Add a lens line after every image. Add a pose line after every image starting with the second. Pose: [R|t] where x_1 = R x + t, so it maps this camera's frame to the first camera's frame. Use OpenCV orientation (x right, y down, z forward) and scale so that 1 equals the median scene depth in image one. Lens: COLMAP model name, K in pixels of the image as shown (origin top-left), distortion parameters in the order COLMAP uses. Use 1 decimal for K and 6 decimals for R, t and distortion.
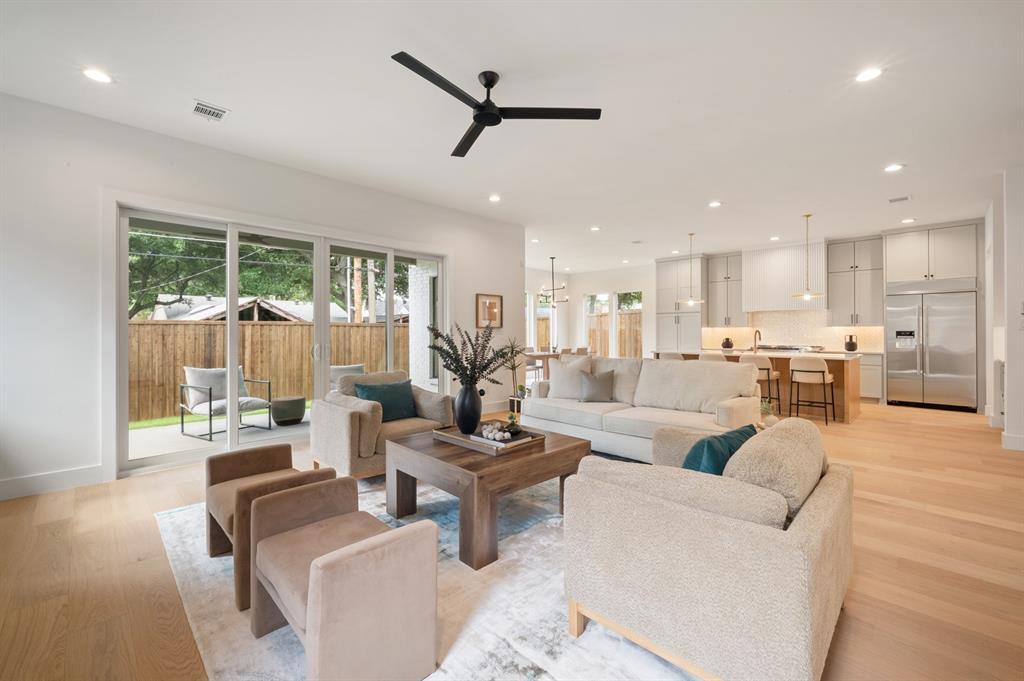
lens RADIAL K [[422.4, 0, 517.1], [0, 422.4, 331.8], [0, 0, 1]] dist [0.001847, 0.000196]
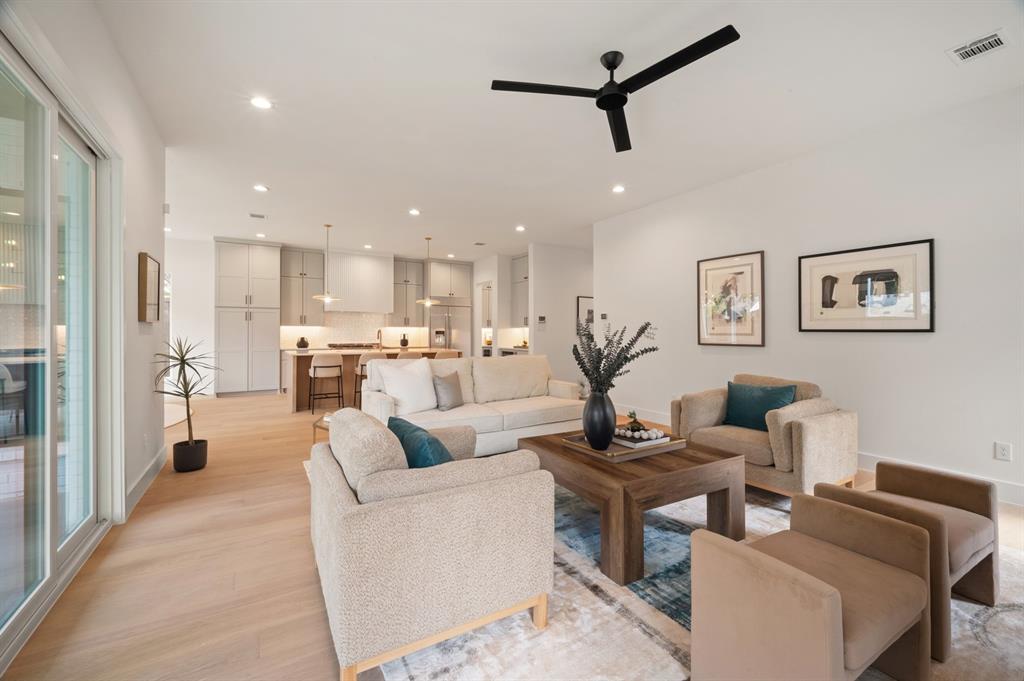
lens RADIAL K [[422.4, 0, 514.4], [0, 422.4, 333.3], [0, 0, 1]] dist [0.001847, 0.000196]
pose [[0.246337, -0.001858, 0.969182, -0.346603], [-0.004484, 0.999985, 0.003057, 0.000631], [-0.969174, -0.005098, 0.246325, 0.336419]]
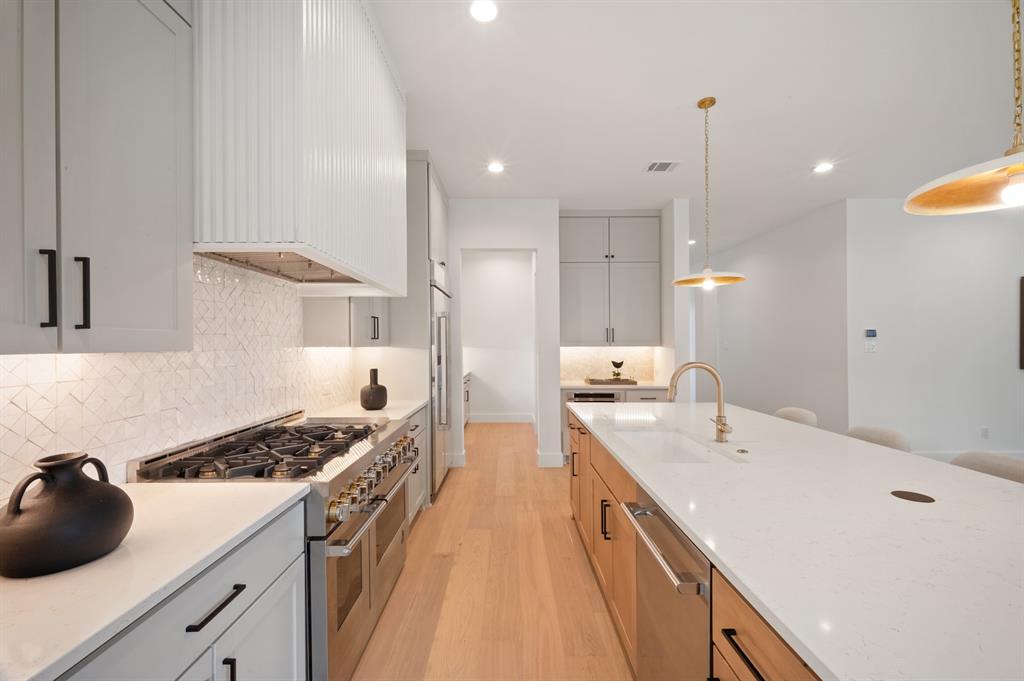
lens RADIAL K [[422.4, 0, 506.6], [0, 422.4, 351.4], [0, 0, 1]] dist [0.001847, 0.000196]
pose [[-0.697344, -0.008275, 0.716689, 0.391863], [0.005024, 0.999852, 0.016434, -0.013259], [-0.716719, 0.015061, -0.697199, 1.109690]]
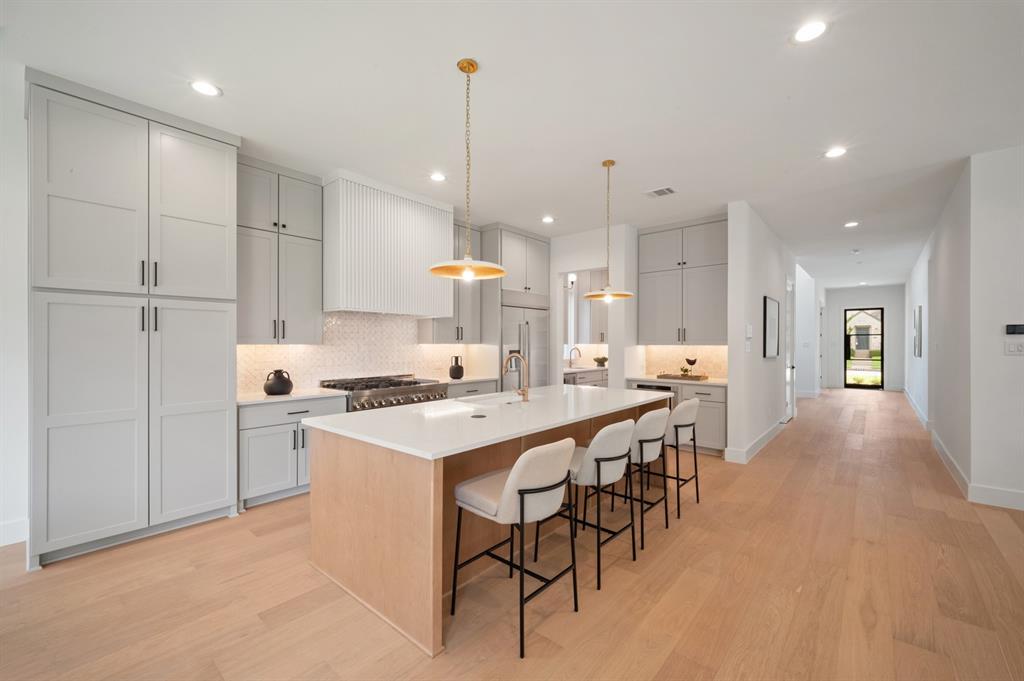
lens RADIAL K [[422.4, 0, 514.8], [0, 422.4, 340.7], [0, 0, 1]] dist [0.001847, 0.000196]
pose [[-0.067914, 0.006606, 0.997669, 0.073744], [0.001131, 0.999978, -0.006544, -0.012405], [-0.997691, 0.000684, -0.067920, 0.888940]]
